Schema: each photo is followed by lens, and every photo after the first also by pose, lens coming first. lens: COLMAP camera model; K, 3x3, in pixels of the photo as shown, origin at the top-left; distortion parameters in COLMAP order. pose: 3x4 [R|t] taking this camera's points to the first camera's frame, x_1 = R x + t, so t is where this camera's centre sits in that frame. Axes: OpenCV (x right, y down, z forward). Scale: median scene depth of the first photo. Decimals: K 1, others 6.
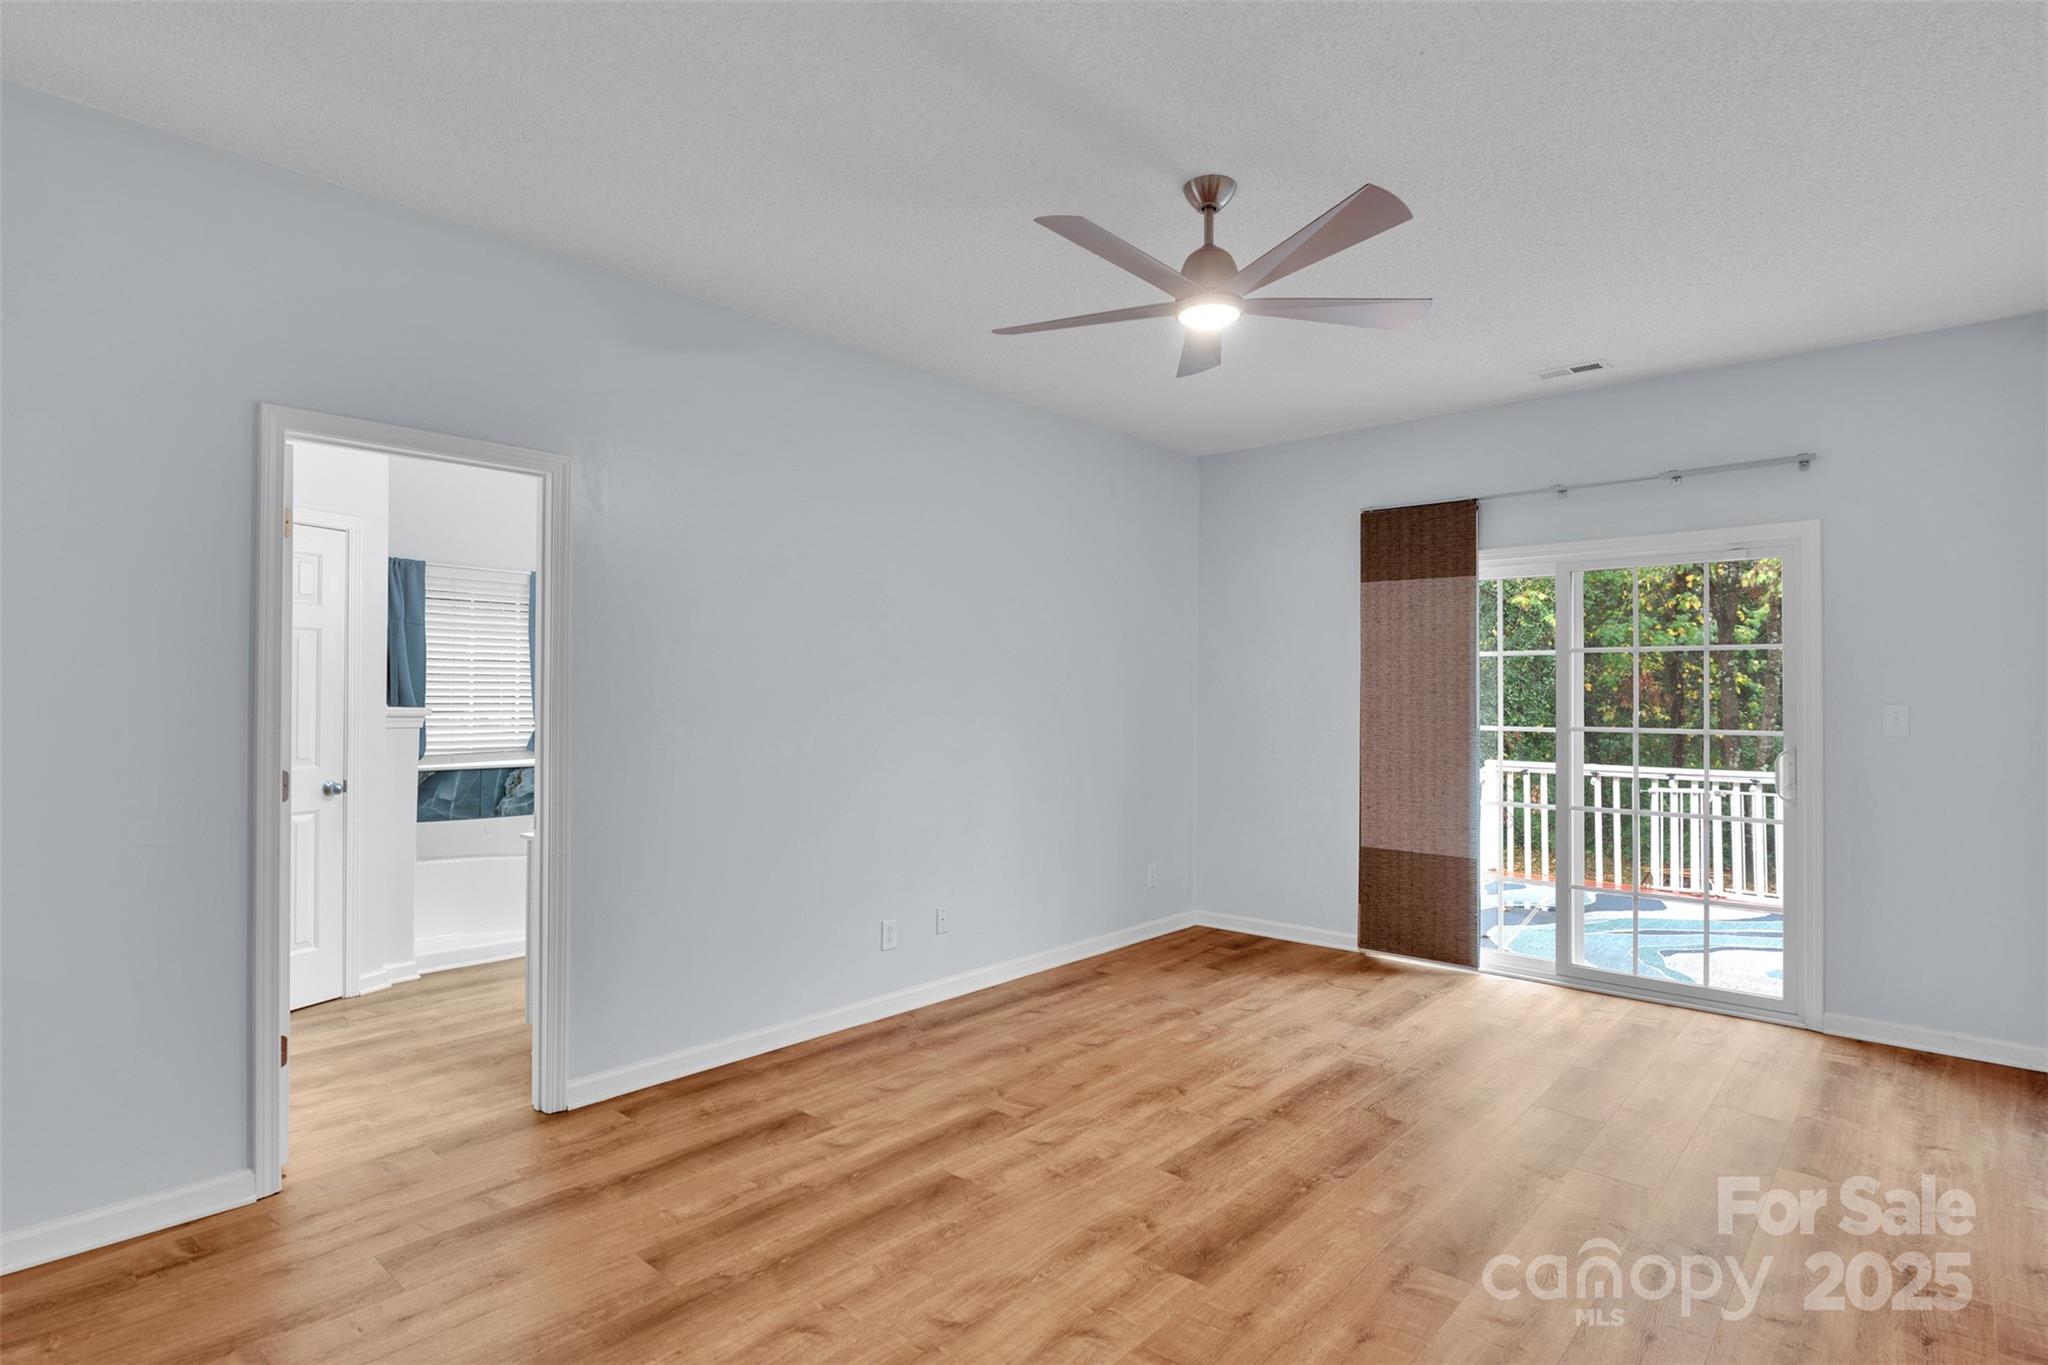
lens RADIAL K [[981.6, 0, 1024.6], [0, 981.6, 678.8], [0, 0, 1]] dist [-0.004188, -0.000726]
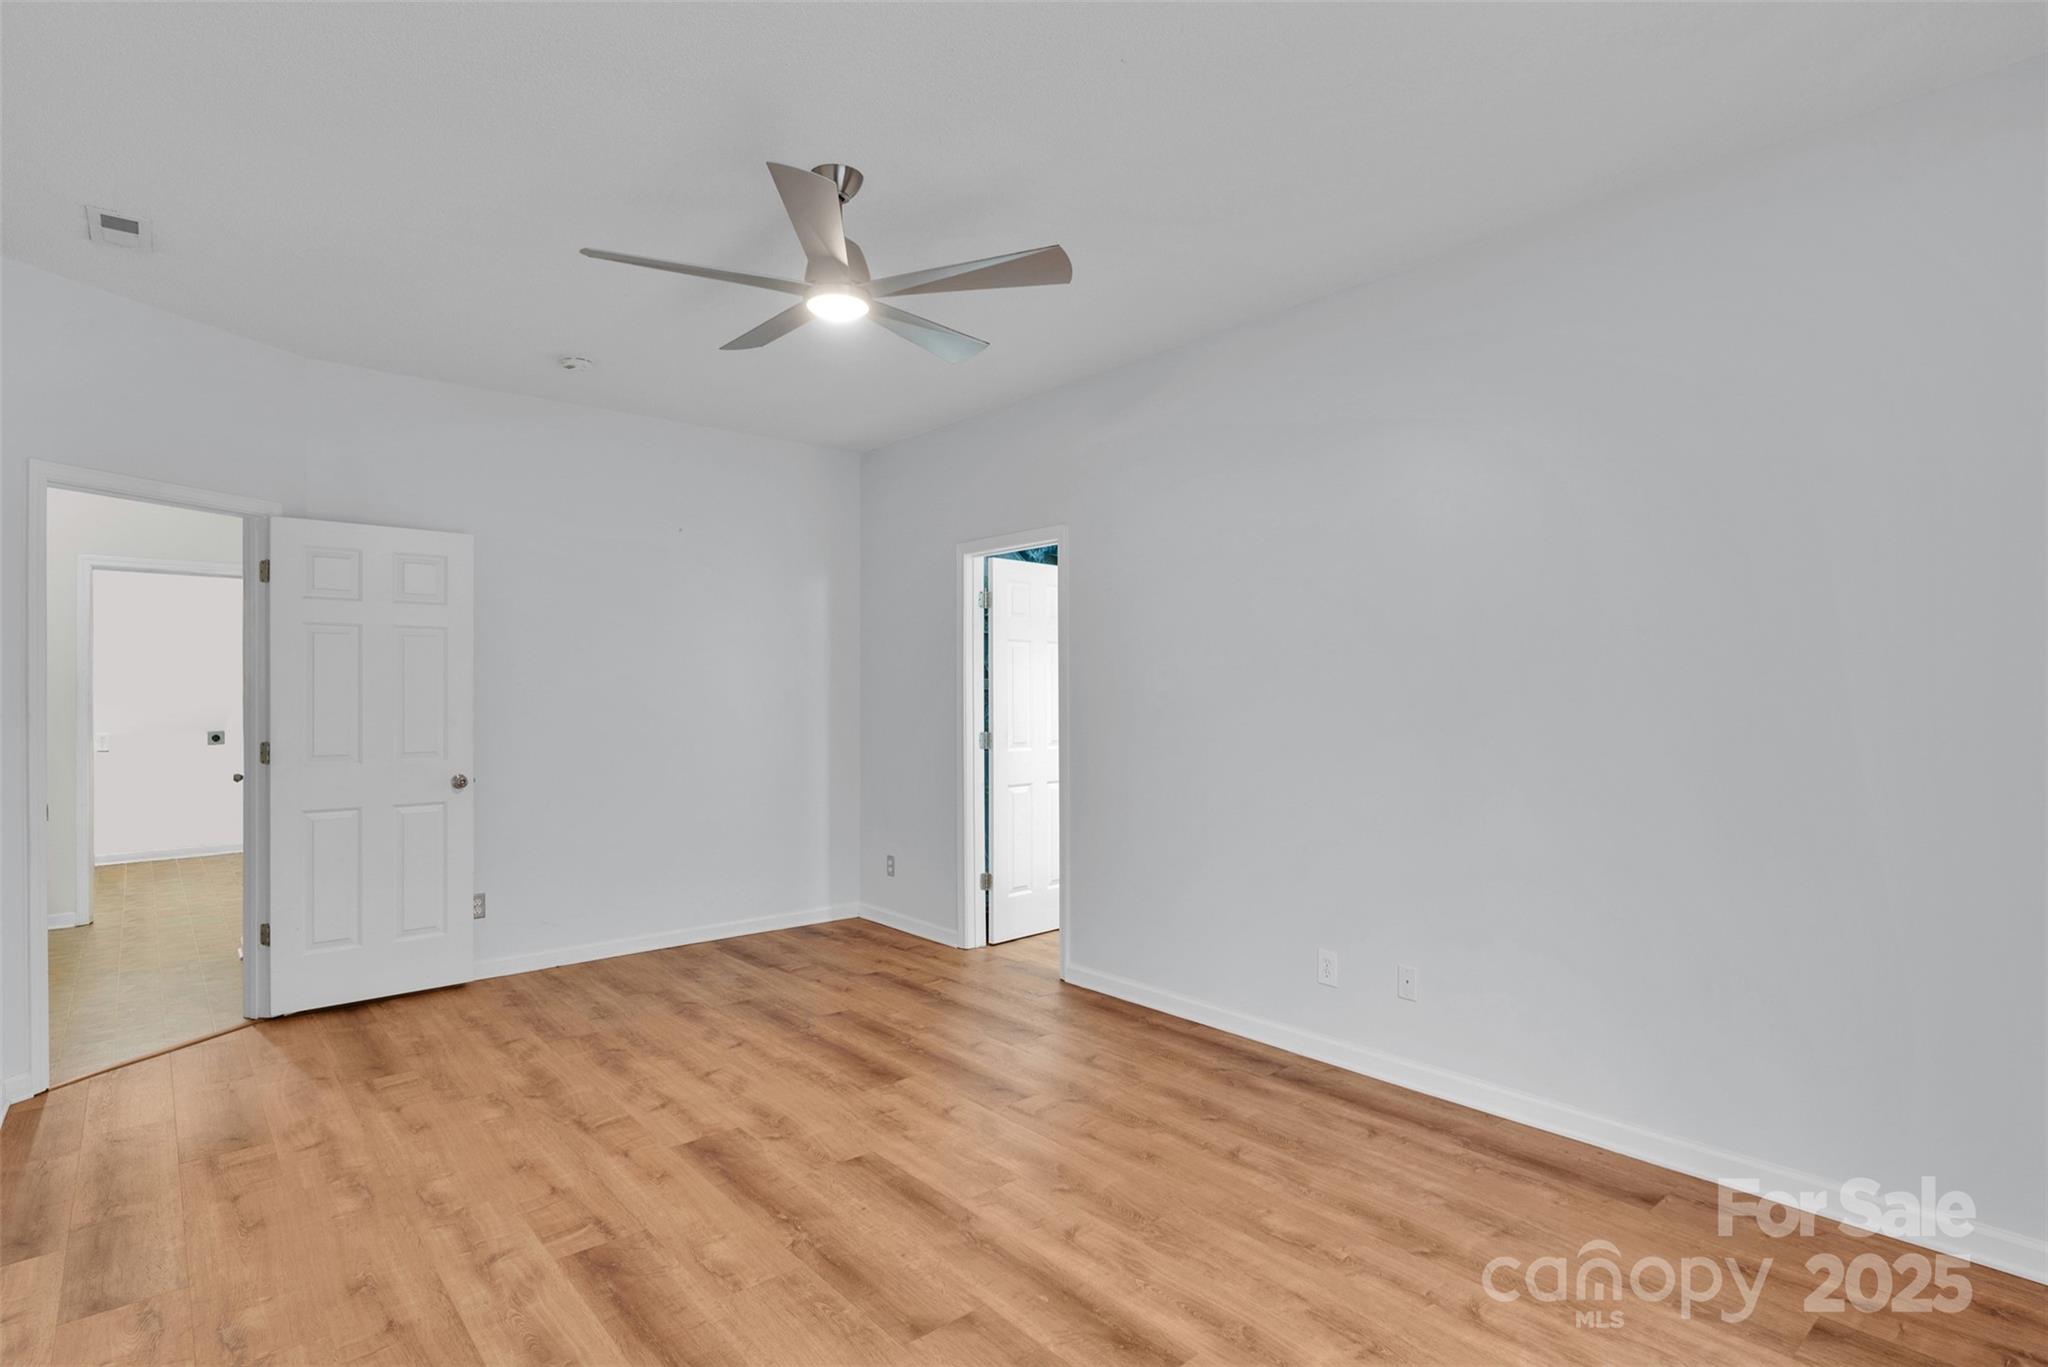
lens RADIAL K [[981.6, 0, 1019.1], [0, 981.6, 690.7], [0, 0, 1]] dist [-0.004188, -0.000726]
pose [[-0.084276, -0.006883, -0.996419, 0.886170], [0.022205, 0.999715, -0.008784, 0.024829], [0.996195, -0.022865, -0.084099, 0.971502]]
